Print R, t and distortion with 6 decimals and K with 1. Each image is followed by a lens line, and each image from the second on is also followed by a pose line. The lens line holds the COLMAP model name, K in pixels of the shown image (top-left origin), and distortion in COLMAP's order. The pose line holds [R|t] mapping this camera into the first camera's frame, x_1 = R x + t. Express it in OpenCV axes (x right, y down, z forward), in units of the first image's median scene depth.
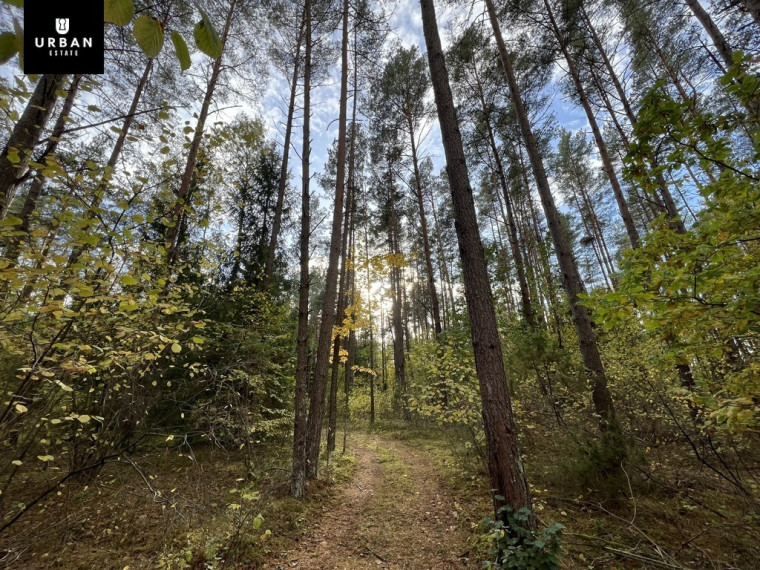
lens RADIAL K [[300.1, 0, 380.0], [0, 300.1, 285.0], [0, 0, 1]] dist [-0.000683, -0.000094]
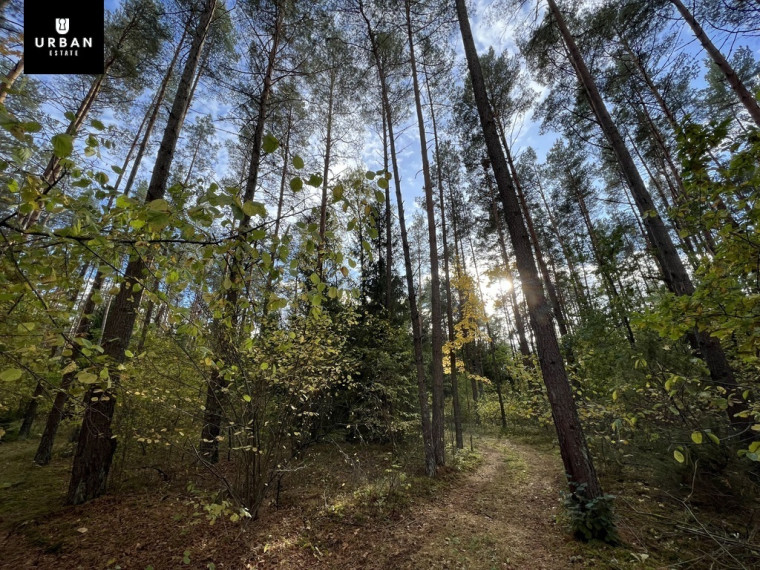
lens RADIAL K [[312.8, 0, 380.0], [0, 312.8, 285.0], [0, 0, 1]] dist [-0.000028, 0.000279]
pose [[0.913367, -0.147225, -0.379586, 0.103710], [0.145047, 0.988823, -0.034506, -0.078727], [0.380424, -0.023541, 0.924513, -0.219976]]
